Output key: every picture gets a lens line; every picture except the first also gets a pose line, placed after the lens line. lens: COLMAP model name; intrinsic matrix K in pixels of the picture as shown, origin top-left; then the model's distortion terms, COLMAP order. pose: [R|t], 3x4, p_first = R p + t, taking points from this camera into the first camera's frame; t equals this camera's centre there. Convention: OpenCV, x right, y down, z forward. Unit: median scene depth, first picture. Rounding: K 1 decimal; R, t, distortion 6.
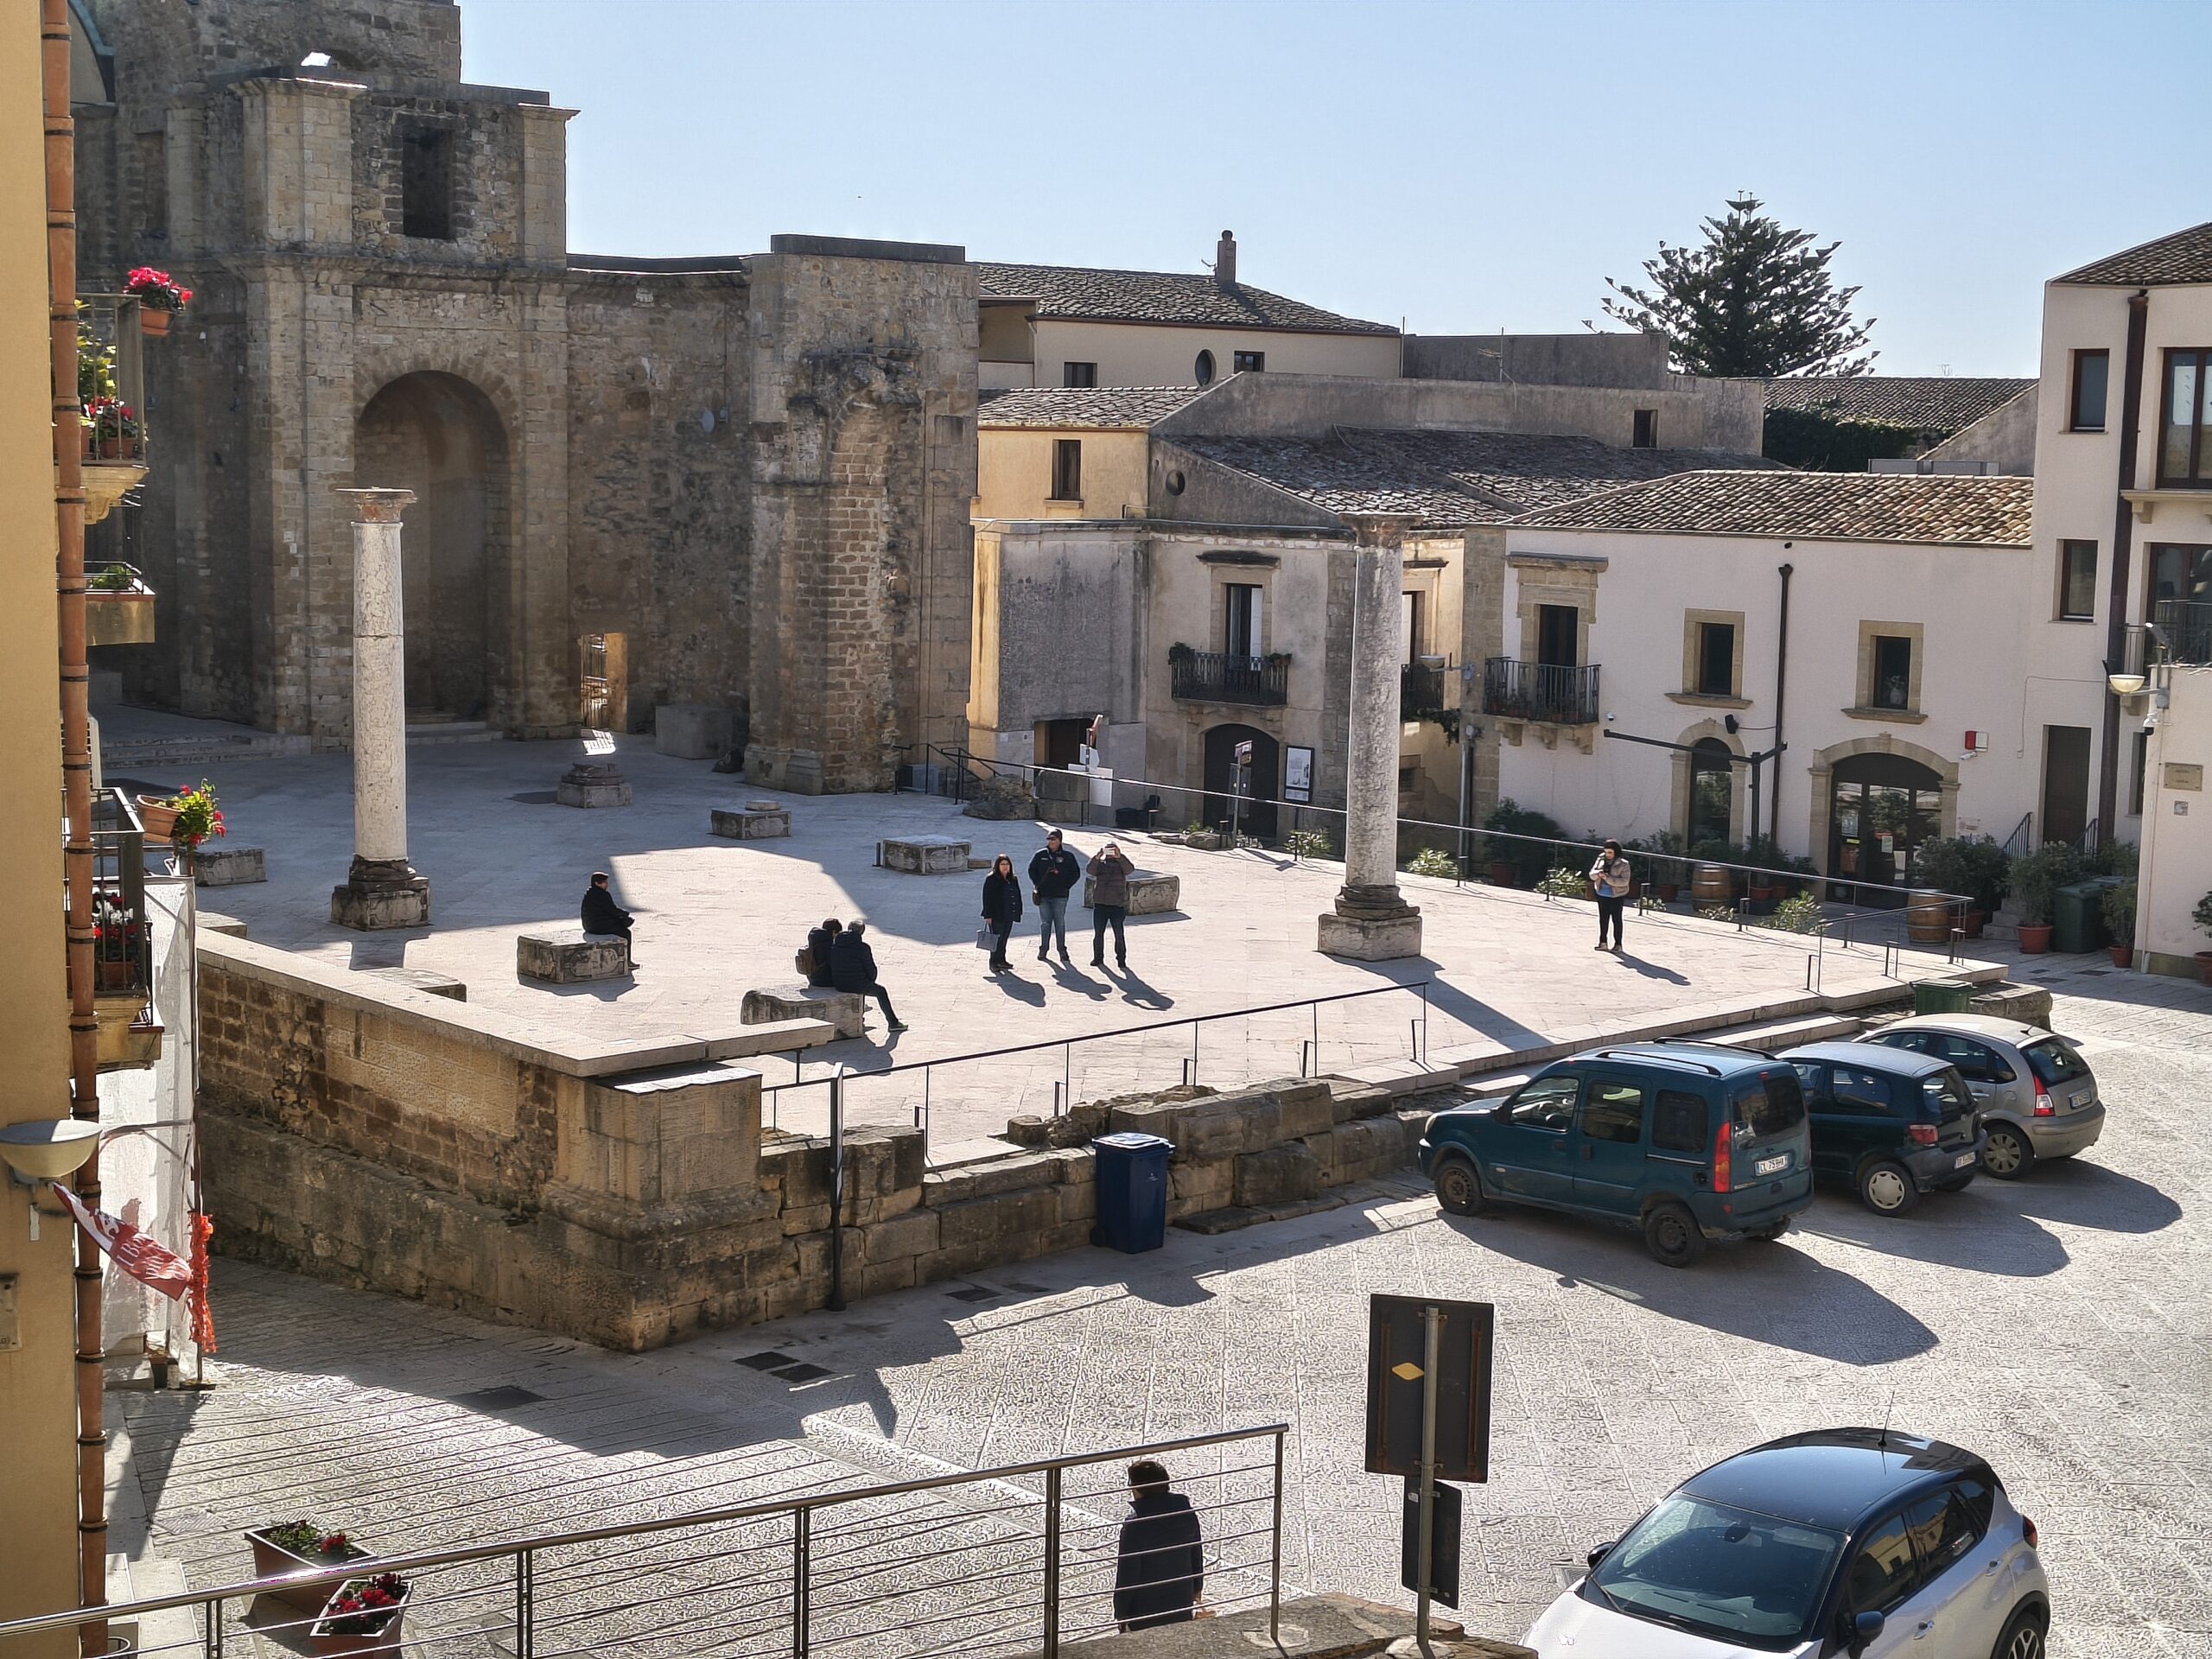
lens RADIAL K [[3207.8, 0, 1106.0], [0, 3207.8, 829.5], [0, 0, 1]] dist [0.023390, 0.026791]
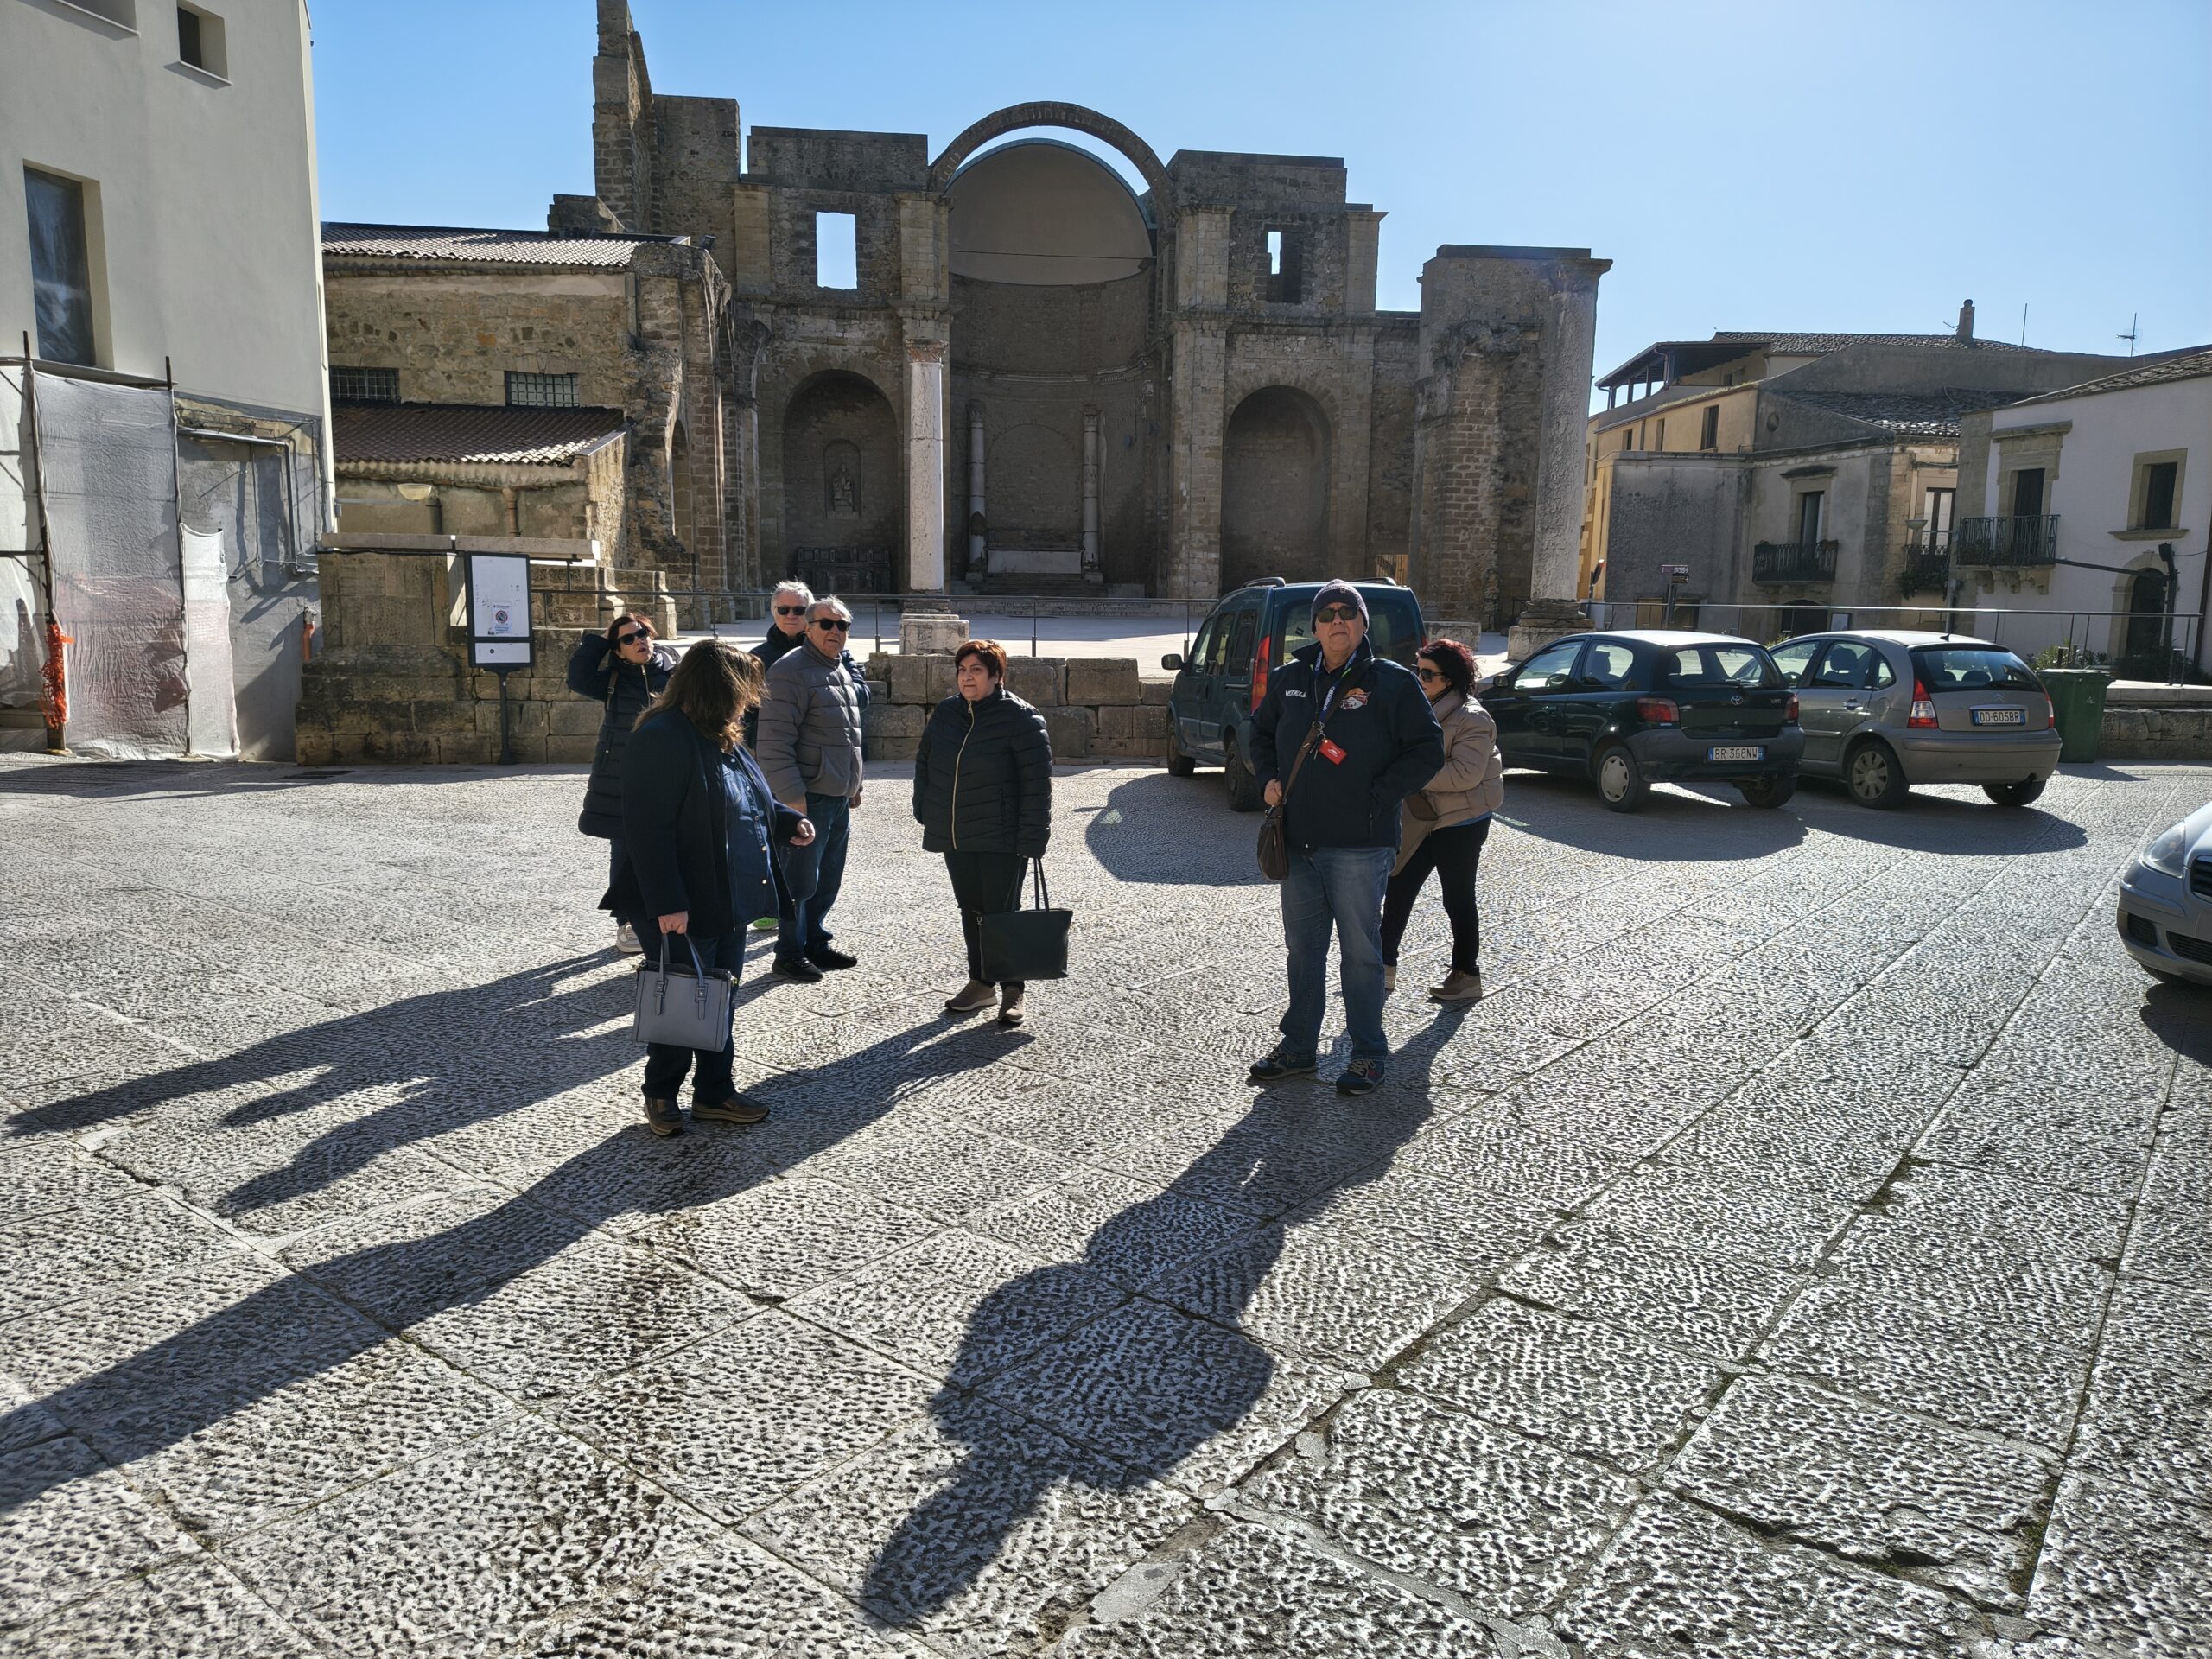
lens RADIAL K [[1505.4, 0, 1106.0], [0, 1505.4, 829.5], [0, 0, 1]] dist [0.127954, -0.171233]
pose [[0.805423, 0.081855, -0.587021, 0.201381], [-0.075806, 0.996510, 0.034945, 0.065957], [0.587833, 0.016354, 0.808817, 0.326916]]
